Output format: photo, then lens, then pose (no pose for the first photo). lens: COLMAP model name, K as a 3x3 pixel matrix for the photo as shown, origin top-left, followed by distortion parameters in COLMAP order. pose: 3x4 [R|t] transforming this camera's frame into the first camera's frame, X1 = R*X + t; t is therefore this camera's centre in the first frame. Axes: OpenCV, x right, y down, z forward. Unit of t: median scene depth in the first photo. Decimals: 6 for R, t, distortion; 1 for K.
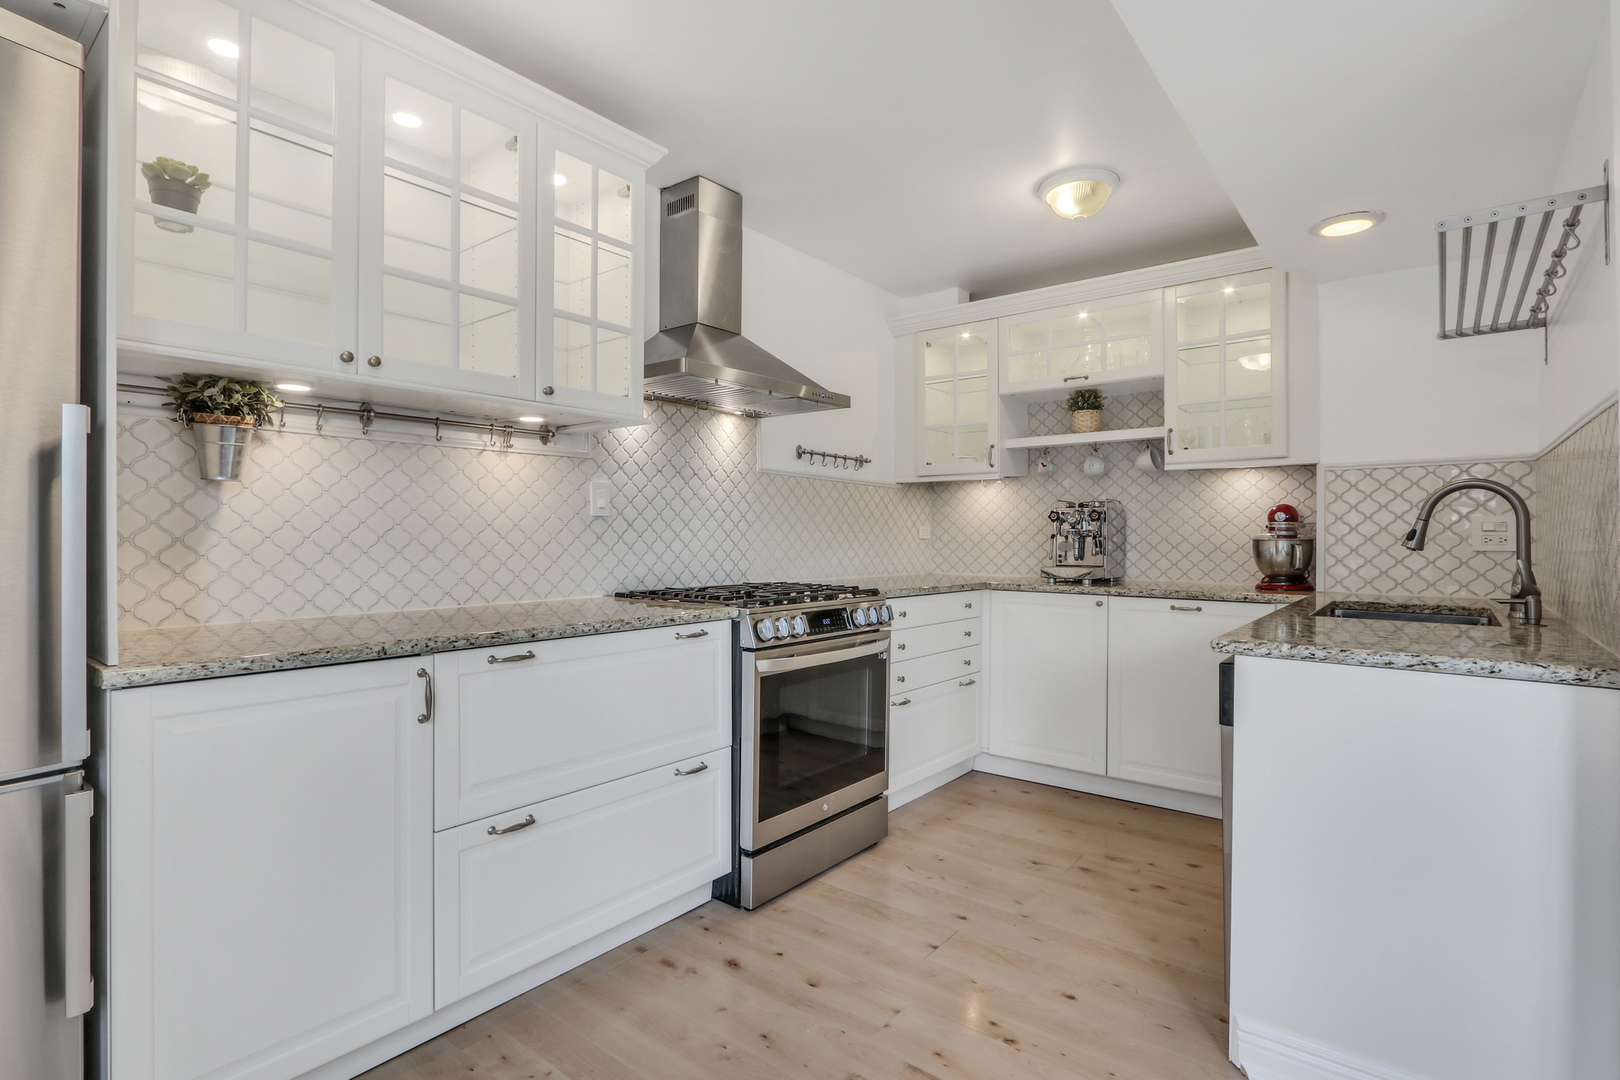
lens RADIAL K [[799.8, 0, 806.3], [0, 799.8, 536.3], [0, 0, 1]] dist [0.001071, 0.000289]
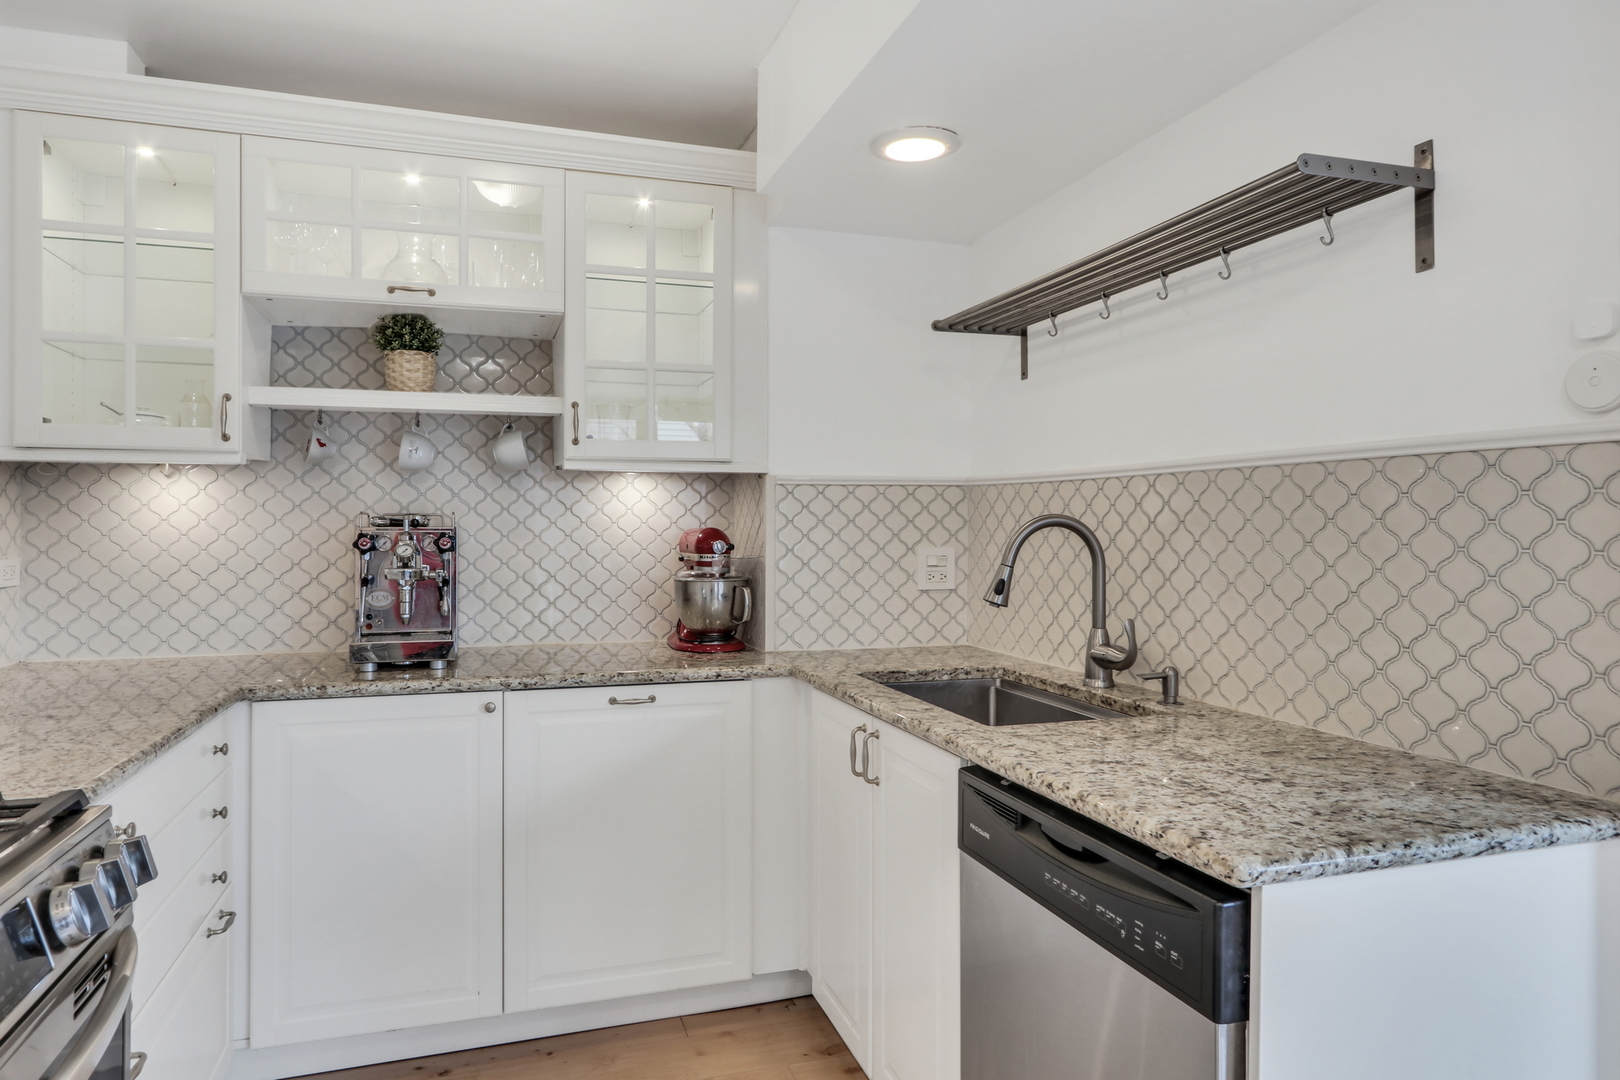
lens RADIAL K [[991.8, 0, 804.1], [0, 991.8, 540.0], [0, 0, 1]] dist [-0.002677, -0.001094]
pose [[0.571701, -0.007981, 0.820423, -0.062009], [0.000825, 0.999958, 0.009153, -0.033255], [-0.820462, -0.004556, 0.571683, 0.388053]]
